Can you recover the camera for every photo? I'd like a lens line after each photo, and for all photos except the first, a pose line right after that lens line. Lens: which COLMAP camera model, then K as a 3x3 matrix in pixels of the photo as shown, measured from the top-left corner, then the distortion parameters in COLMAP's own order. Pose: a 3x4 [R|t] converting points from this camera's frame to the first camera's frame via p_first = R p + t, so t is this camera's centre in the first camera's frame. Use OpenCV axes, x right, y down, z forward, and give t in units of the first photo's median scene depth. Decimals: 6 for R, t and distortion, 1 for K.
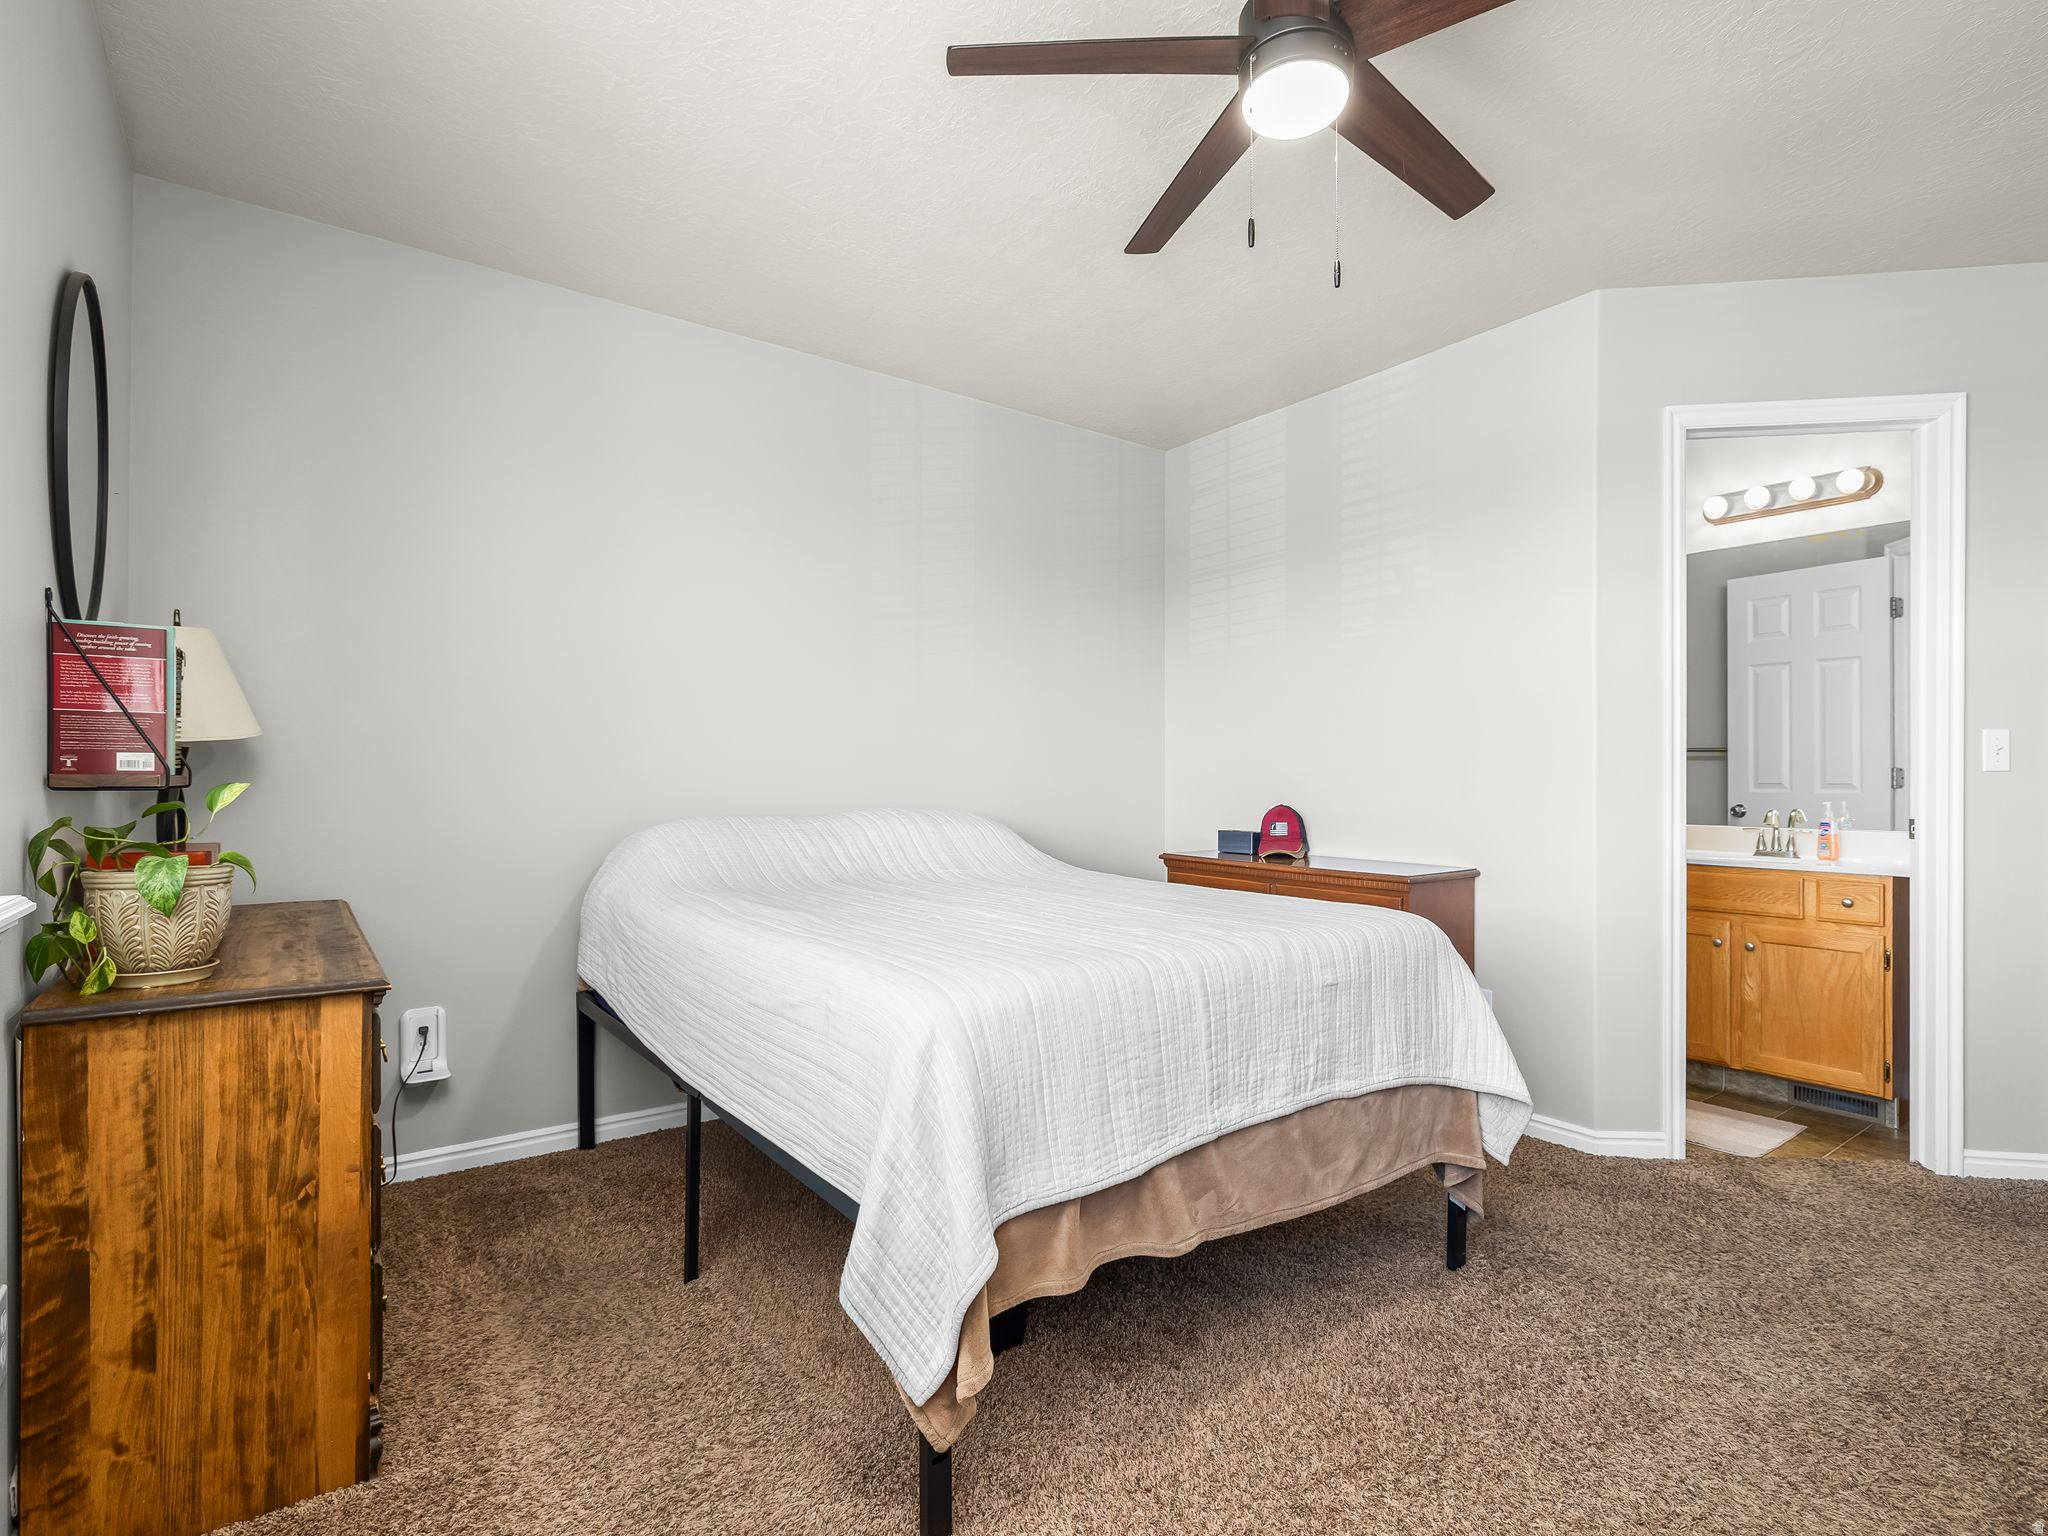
lens RADIAL K [[998.8, 0, 1029.1], [0, 998.8, 776.9], [0, 0, 1]] dist [-0.001121, -0.000011]
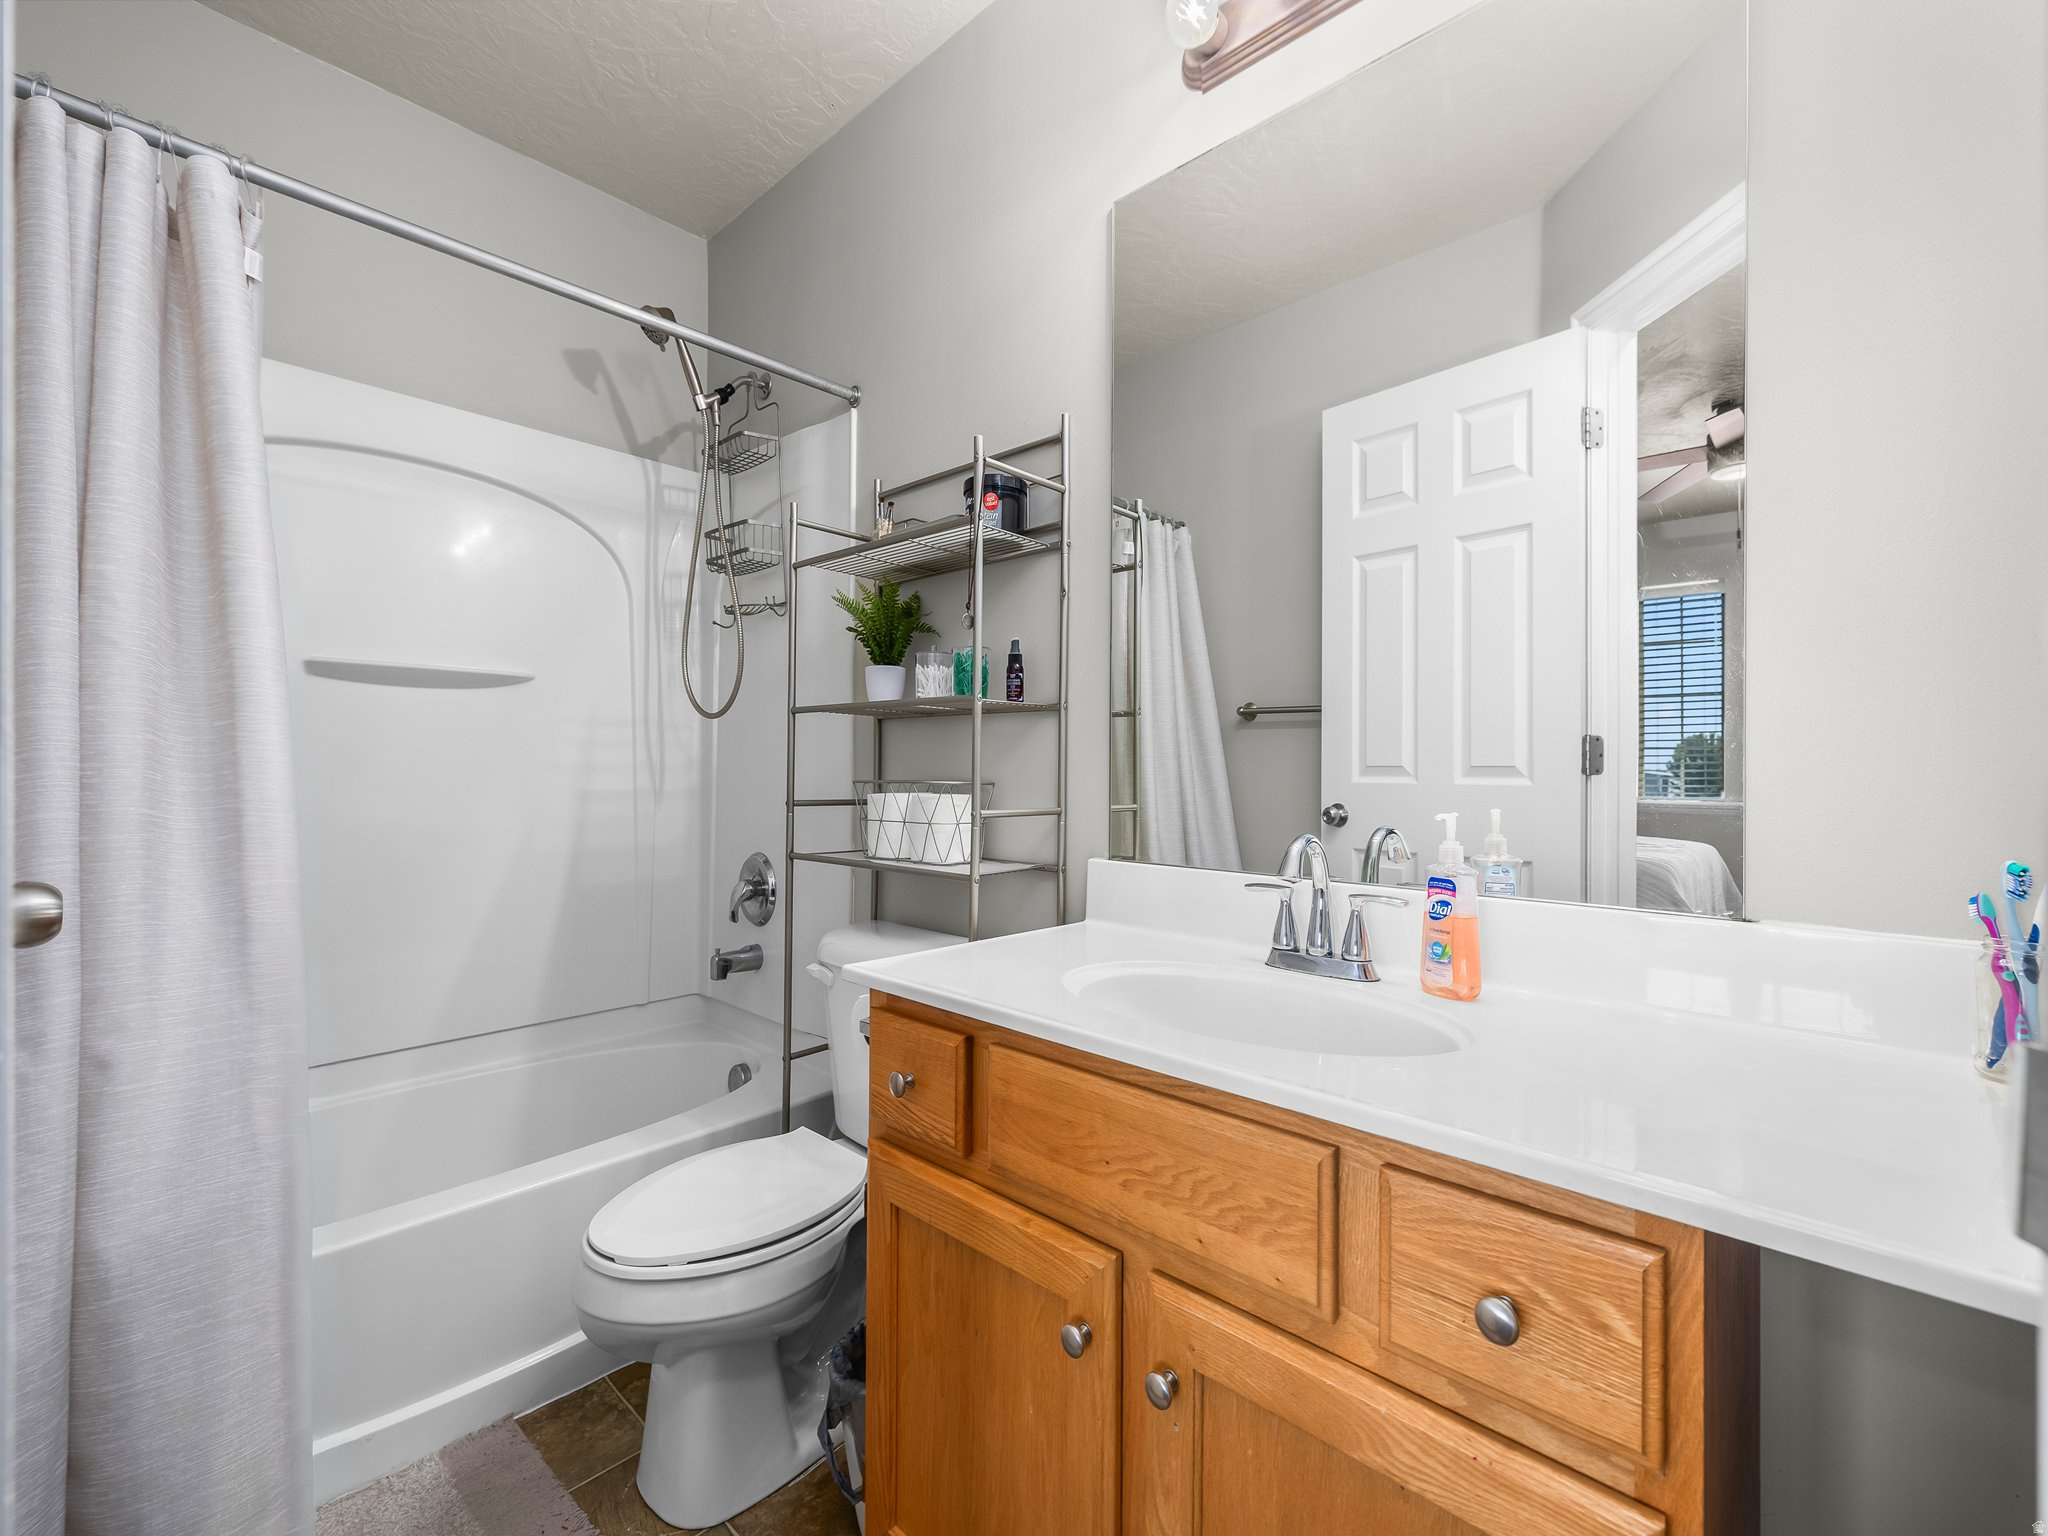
lens RADIAL K [[874.2, 0, 1019.0], [0, 874.2, 764.8], [0, 0, 1]] dist [0.001339, -0.000253]
pose [[0.984517, 0.005843, 0.175193, 0.493889], [-0.005096, 0.999976, -0.004715, 0.009713], [-0.175216, 0.003749, 0.984523, 0.601001]]
